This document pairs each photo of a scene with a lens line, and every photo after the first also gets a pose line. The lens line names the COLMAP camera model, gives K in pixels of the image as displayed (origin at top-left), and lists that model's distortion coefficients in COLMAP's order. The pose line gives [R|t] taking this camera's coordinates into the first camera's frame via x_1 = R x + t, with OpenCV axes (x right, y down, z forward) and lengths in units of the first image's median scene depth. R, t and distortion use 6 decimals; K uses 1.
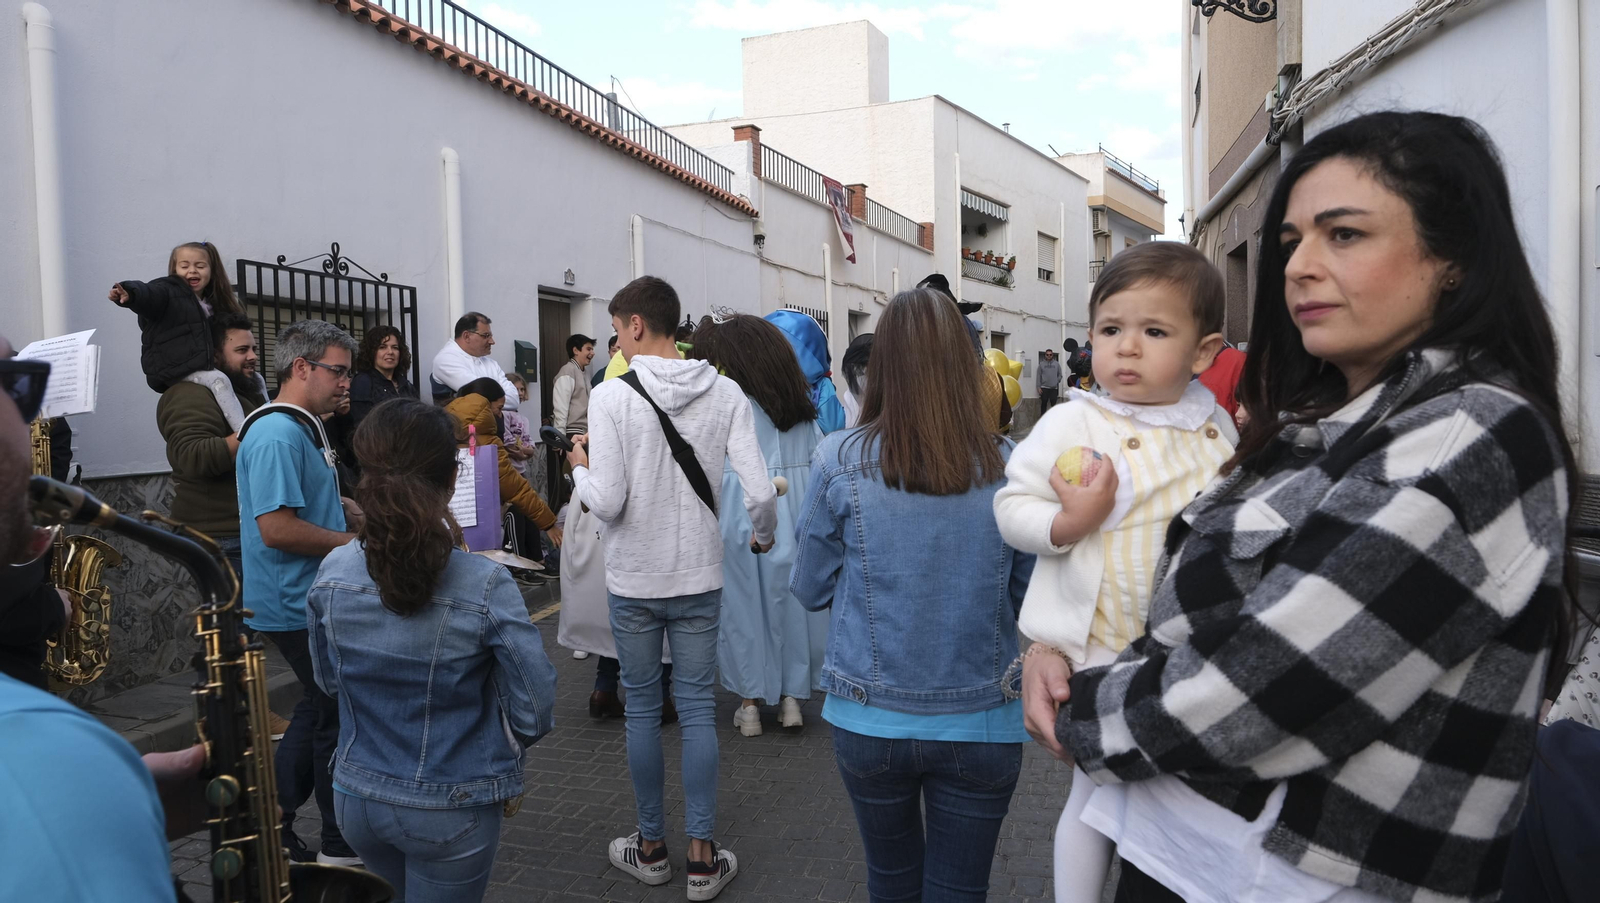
lens RADIAL K [[1096.3, 0, 805.8], [0, 1096.3, 453.2], [0, 0, 1]] dist [-0.030939, 0.014955]
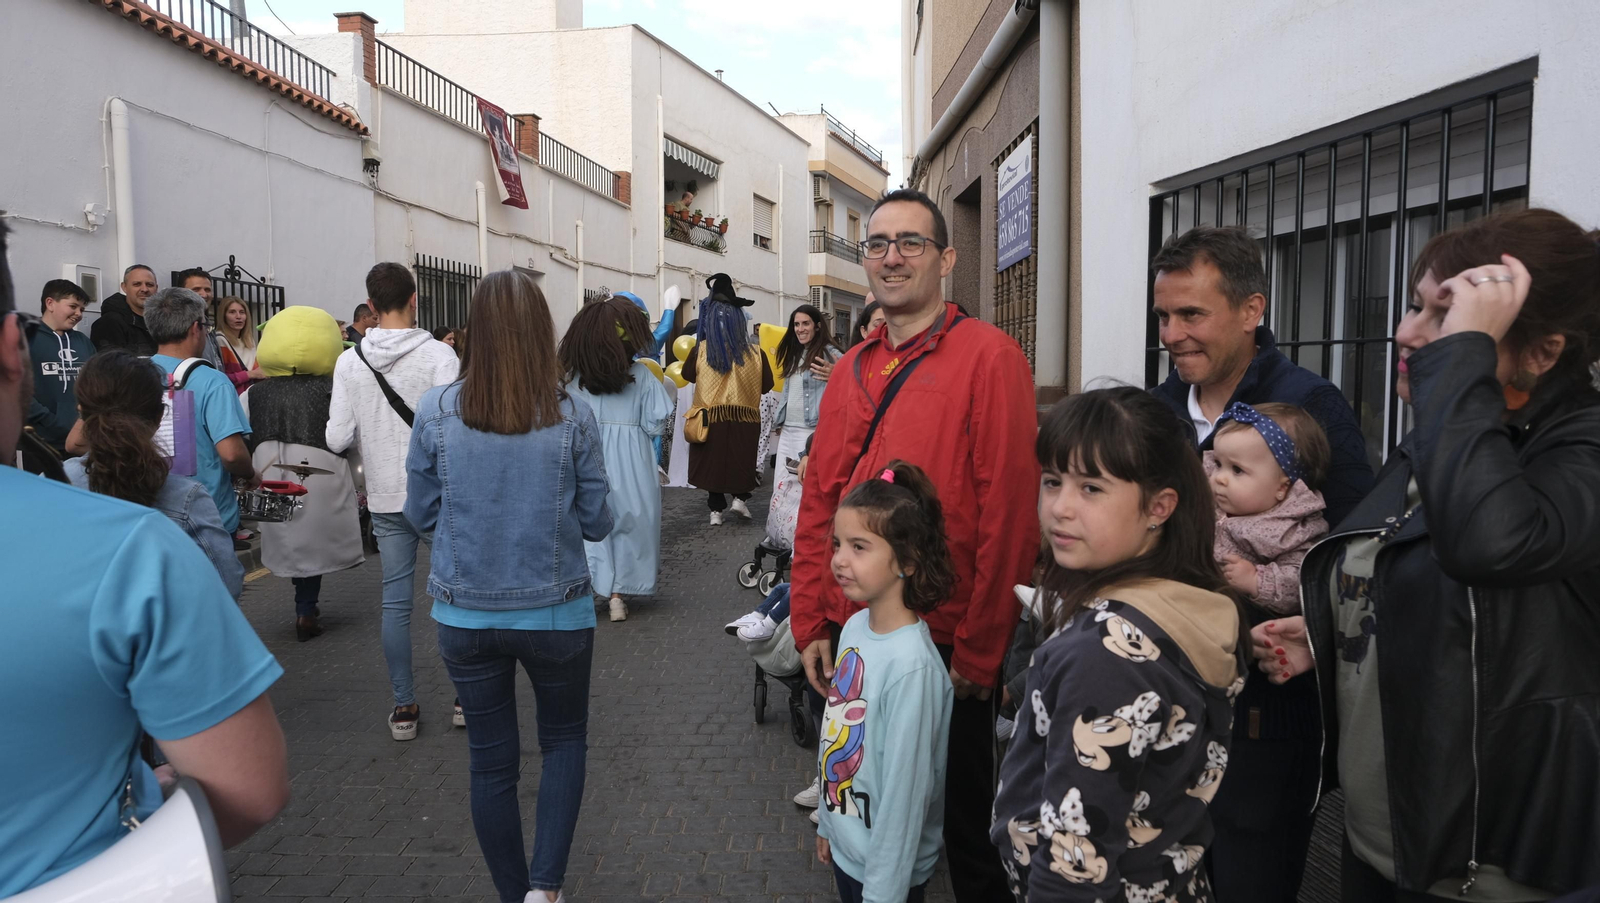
lens RADIAL K [[1096.3, 0, 797.7], [0, 1096.3, 450.1], [0, 0, 1]] dist [-0.030939, 0.014955]
pose [[0.972480, 0.003833, 0.232954, 0.048283], [-0.009164, 0.999720, 0.021809, -0.011240], [-0.232805, -0.023344, 0.972243, 0.130426]]
